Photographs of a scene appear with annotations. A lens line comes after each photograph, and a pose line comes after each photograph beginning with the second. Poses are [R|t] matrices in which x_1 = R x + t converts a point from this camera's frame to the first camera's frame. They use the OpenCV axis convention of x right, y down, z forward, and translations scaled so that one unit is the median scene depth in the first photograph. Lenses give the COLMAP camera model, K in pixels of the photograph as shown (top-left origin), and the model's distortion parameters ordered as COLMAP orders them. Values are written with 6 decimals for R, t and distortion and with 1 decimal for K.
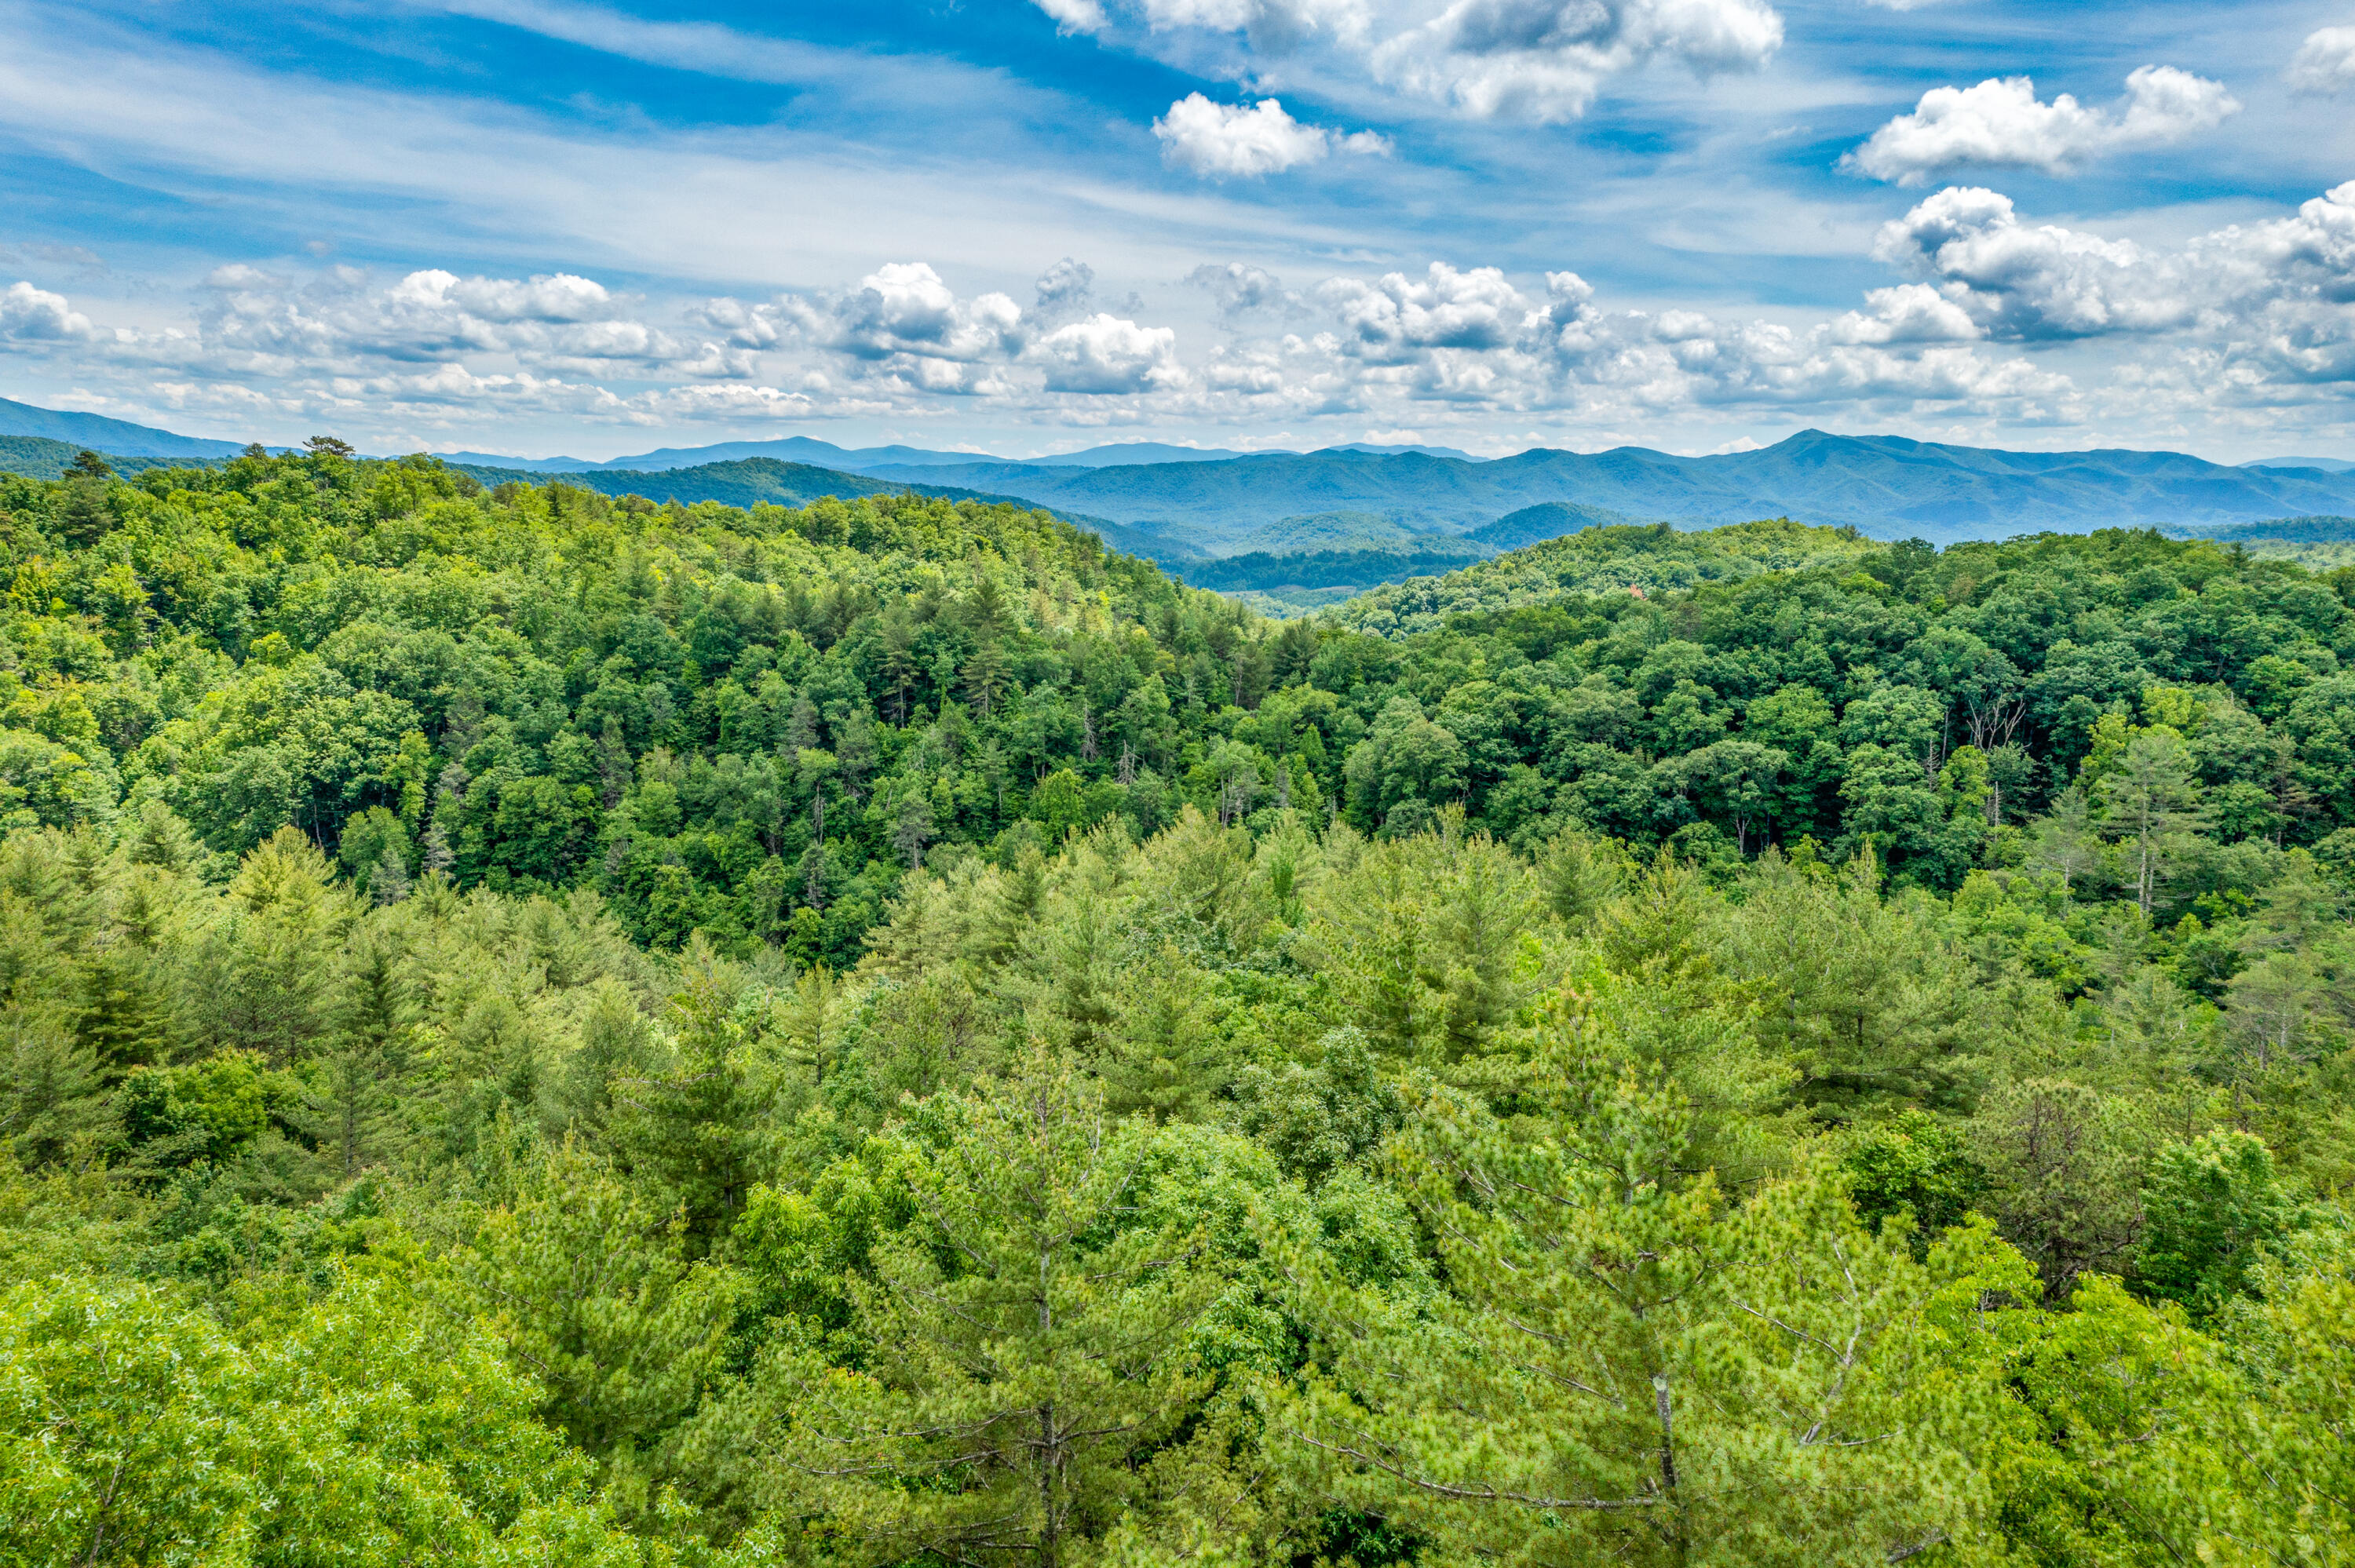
lens RADIAL K [[1795.9, 0, 1173.4], [0, 1795.9, 752.0], [0, 0, 1]] dist [0.091282, 0.060154]
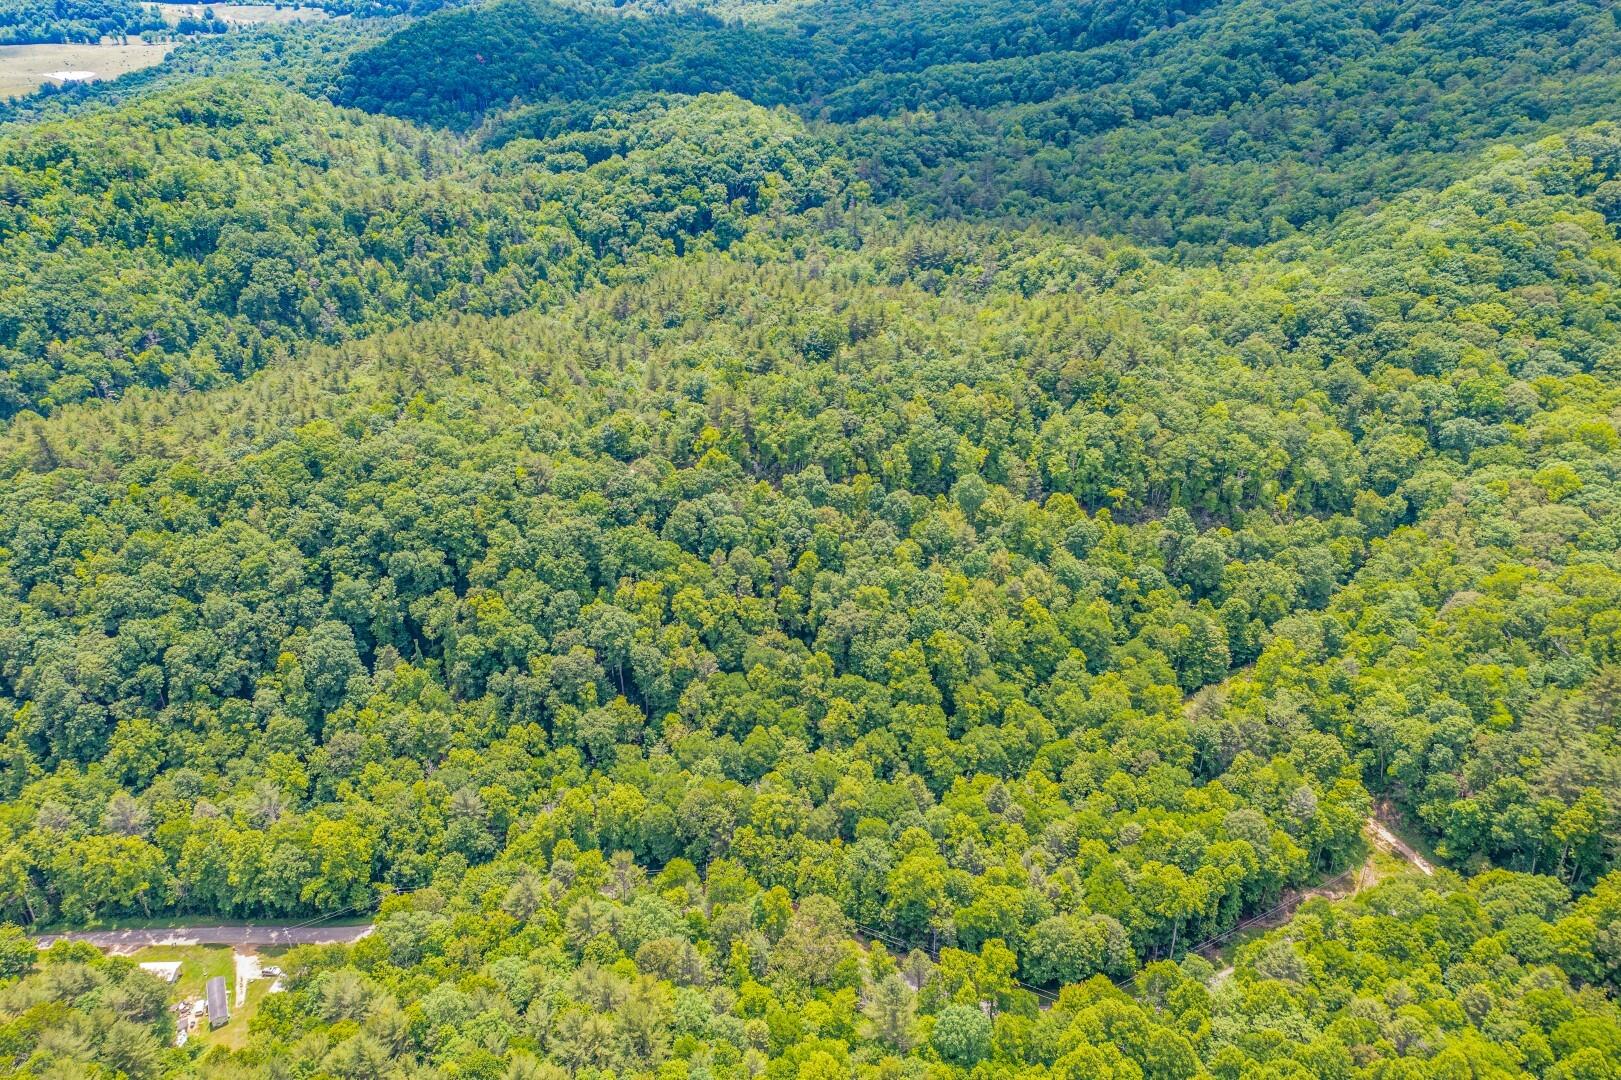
lens RADIAL K [[1236.3, 0, 813.1], [0, 1236.3, 544.3], [0, 0, 1]] dist [0.091282, 0.060154]
pose [[0.791697, -0.322611, 0.518785, -1.204822], [0.099934, 0.906146, 0.410989, -0.464916], [-0.602685, -0.273535, 0.749633, -1.503638]]
